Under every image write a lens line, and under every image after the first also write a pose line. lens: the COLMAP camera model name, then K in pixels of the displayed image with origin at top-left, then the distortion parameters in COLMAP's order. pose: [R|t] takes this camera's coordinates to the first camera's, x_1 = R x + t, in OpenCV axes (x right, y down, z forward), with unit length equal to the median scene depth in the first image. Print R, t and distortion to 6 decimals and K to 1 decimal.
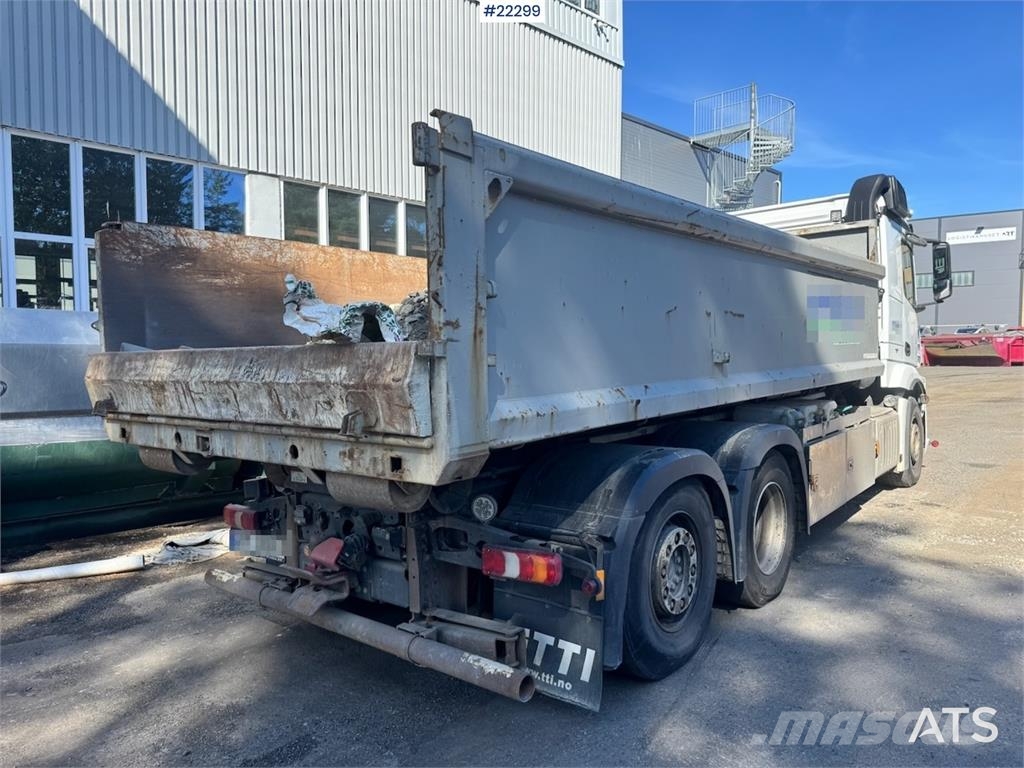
lens RADIAL K [[722.0, 0, 518.1], [0, 722.0, 384.6], [0, 0, 1]] dist [0.038358, -0.047823]
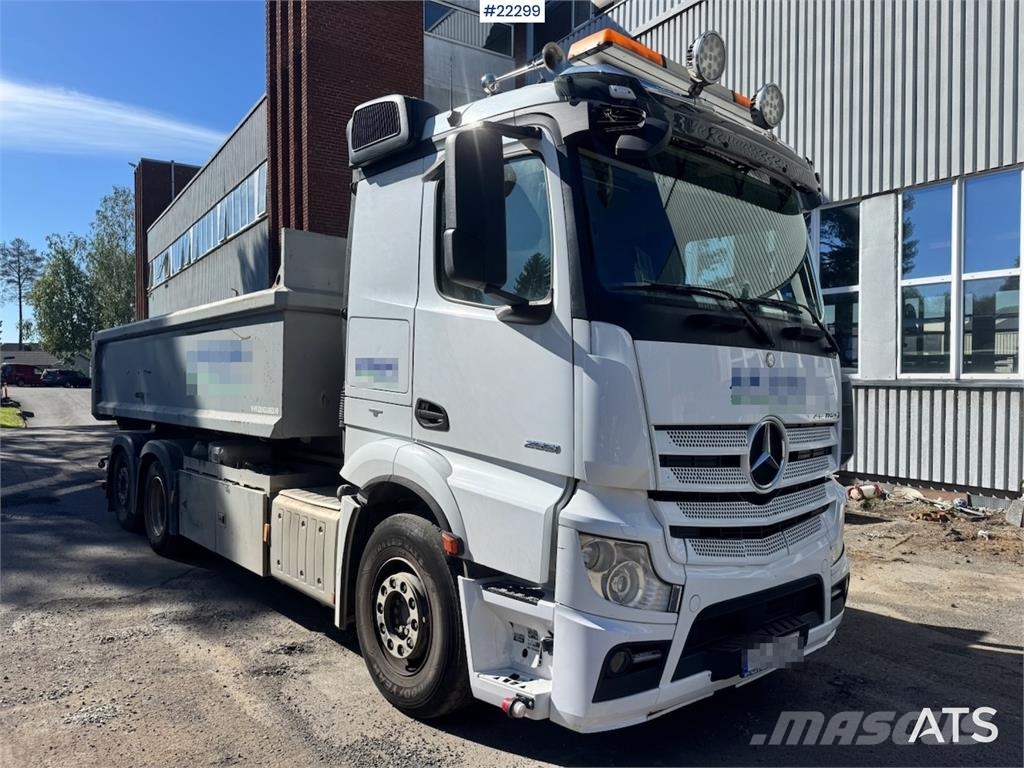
lens RADIAL K [[722.0, 0, 510.1], [0, 722.0, 386.1], [0, 0, 1]] dist [0.038358, -0.047823]
pose [[-0.191503, 0.017746, -0.981332, 1.475785], [-0.053577, 0.998157, 0.028505, -0.125693], [0.980029, 0.058036, -0.190199, 1.730275]]
